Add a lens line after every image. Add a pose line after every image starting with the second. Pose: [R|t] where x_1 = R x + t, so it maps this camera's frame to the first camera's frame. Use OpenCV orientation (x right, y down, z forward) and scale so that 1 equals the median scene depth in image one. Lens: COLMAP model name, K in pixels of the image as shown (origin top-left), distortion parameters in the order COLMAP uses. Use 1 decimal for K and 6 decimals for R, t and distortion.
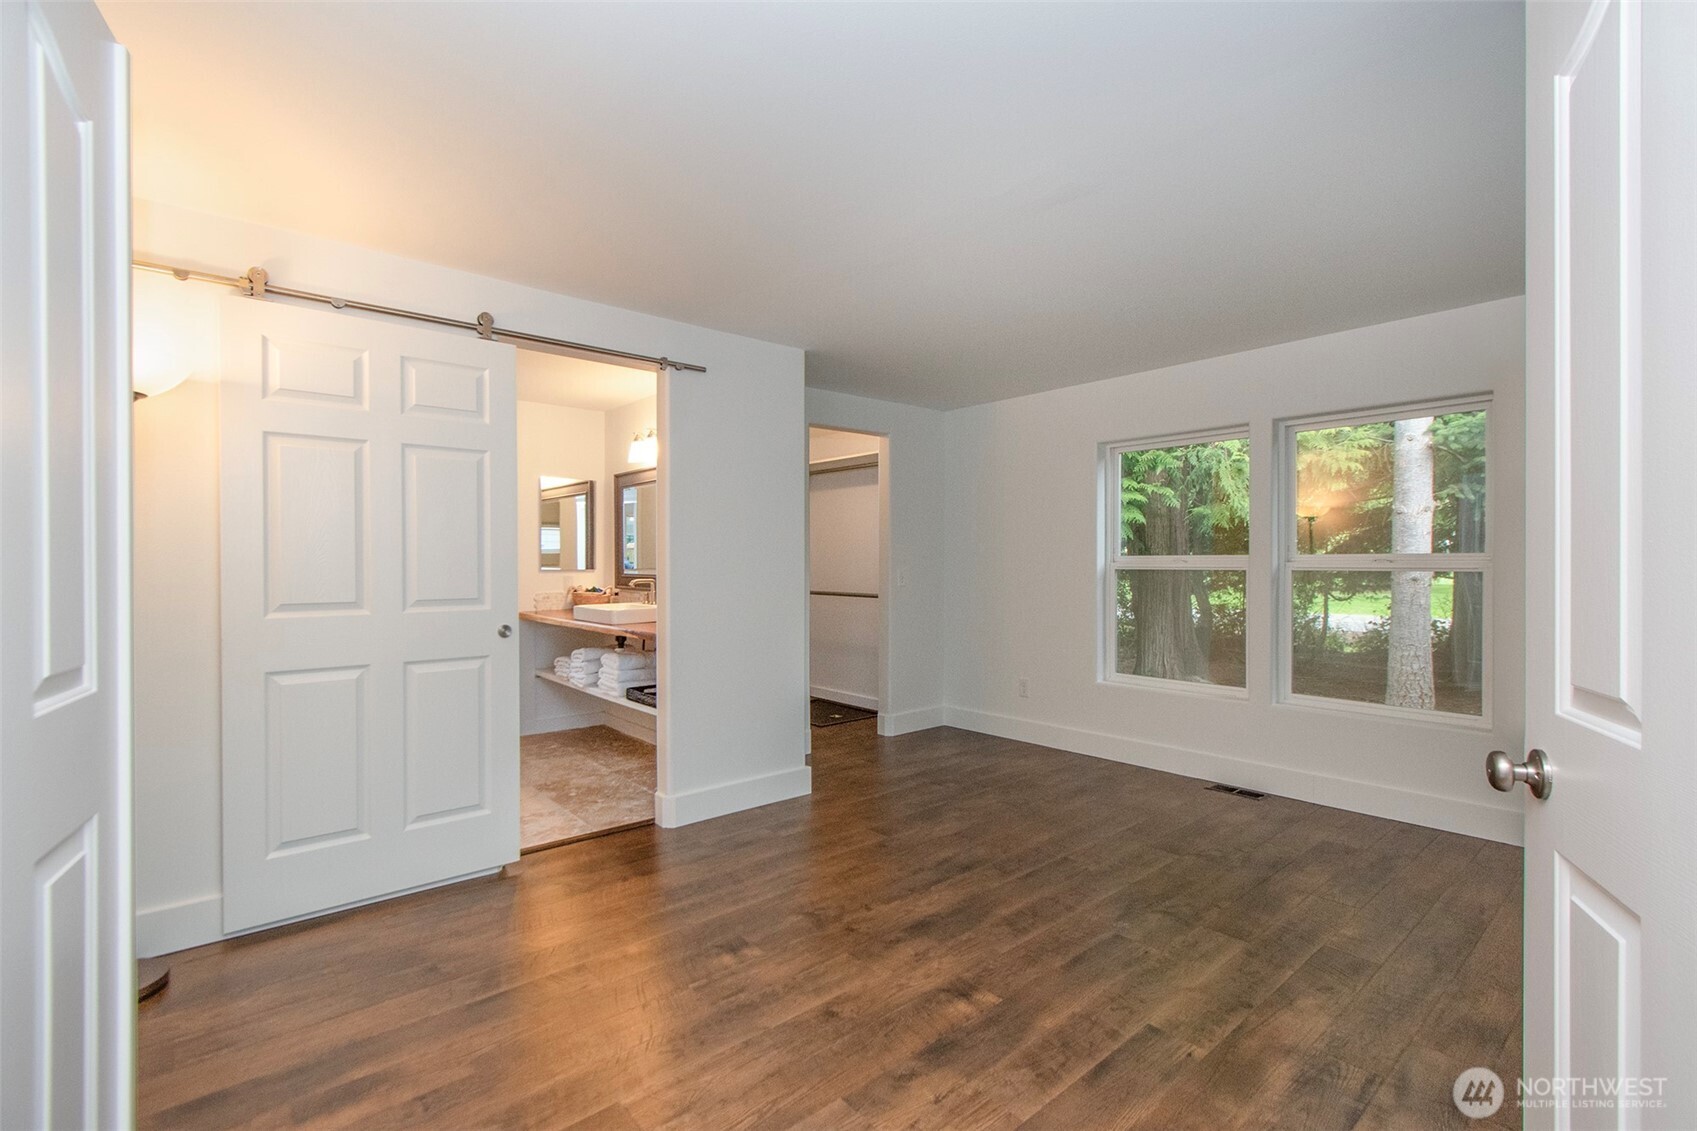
lens RADIAL K [[764.7, 0, 840.4], [0, 764.7, 563.5], [0, 0, 1]] dist [0.001707, -0.001160]
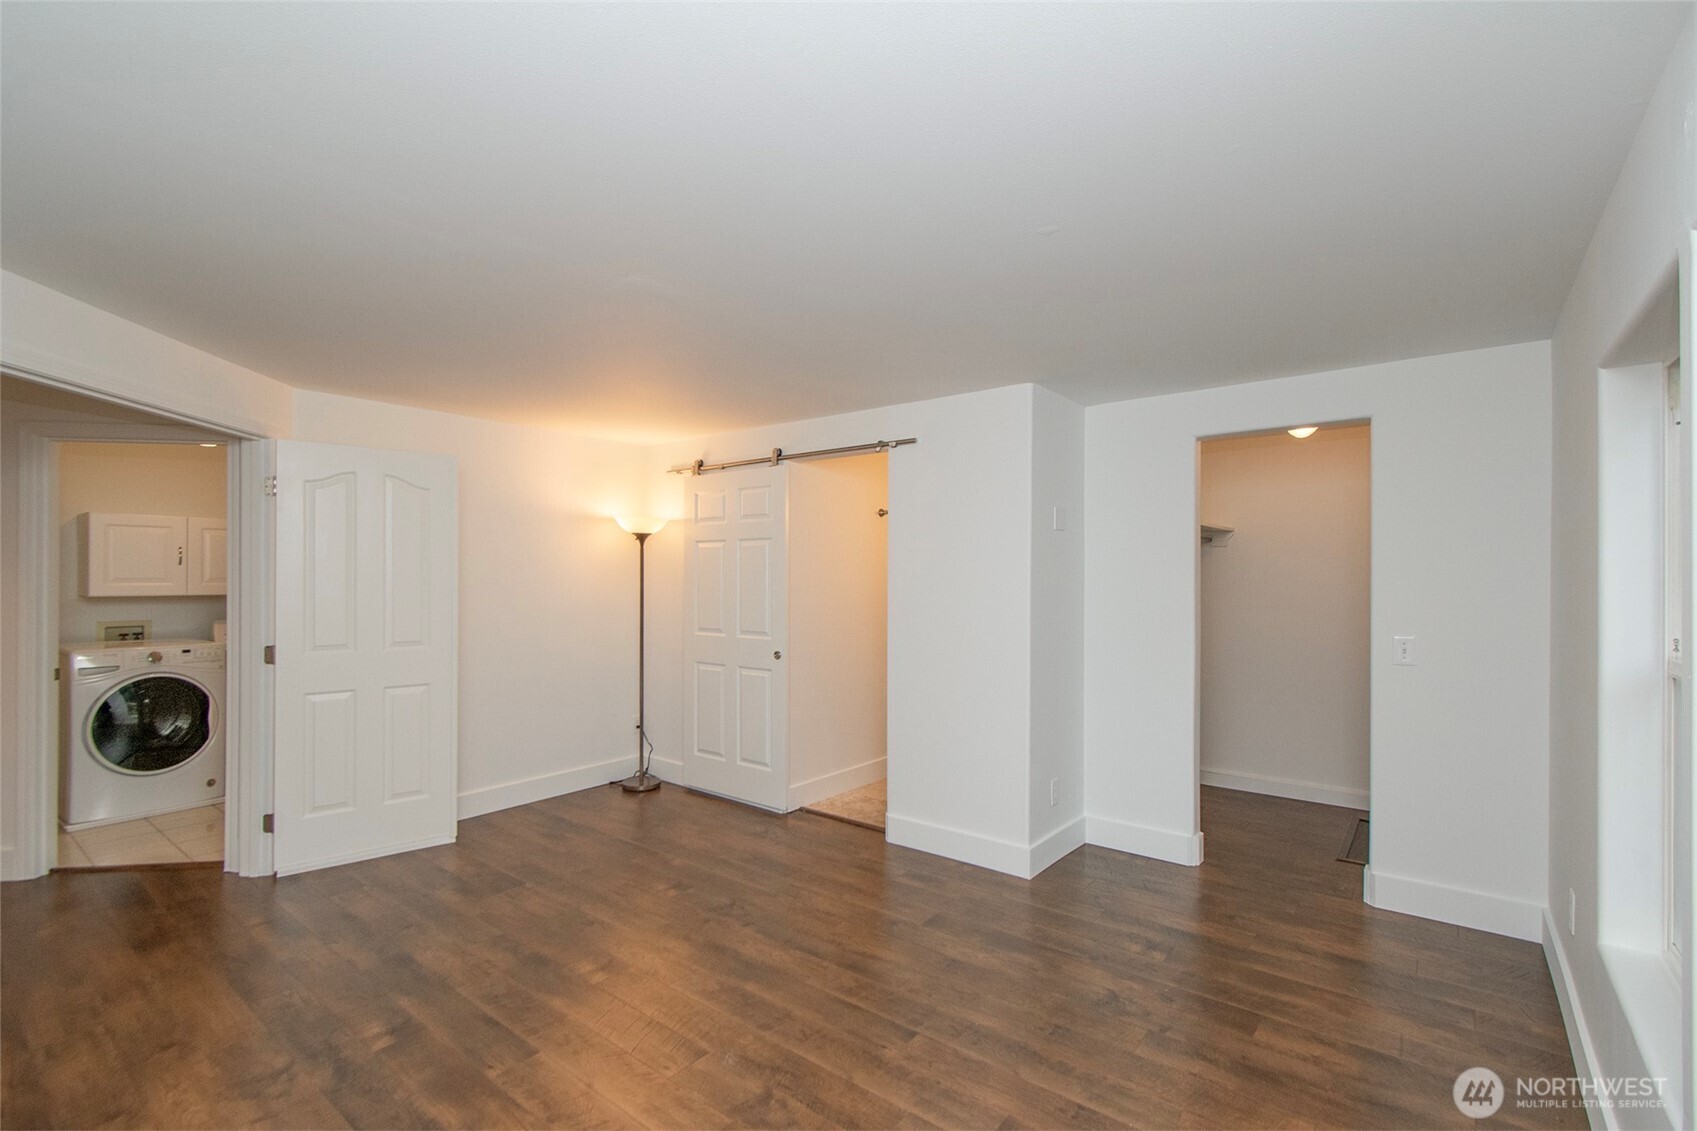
lens RADIAL K [[764.7, 0, 826.7], [0, 764.7, 581.4], [0, 0, 1]] dist [0.001707, -0.001160]
pose [[0.182304, 0.006117, -0.983223, 1.123327], [-0.008256, 0.999955, 0.004690, -0.068964], [0.983208, 0.007262, 0.182346, 0.856259]]
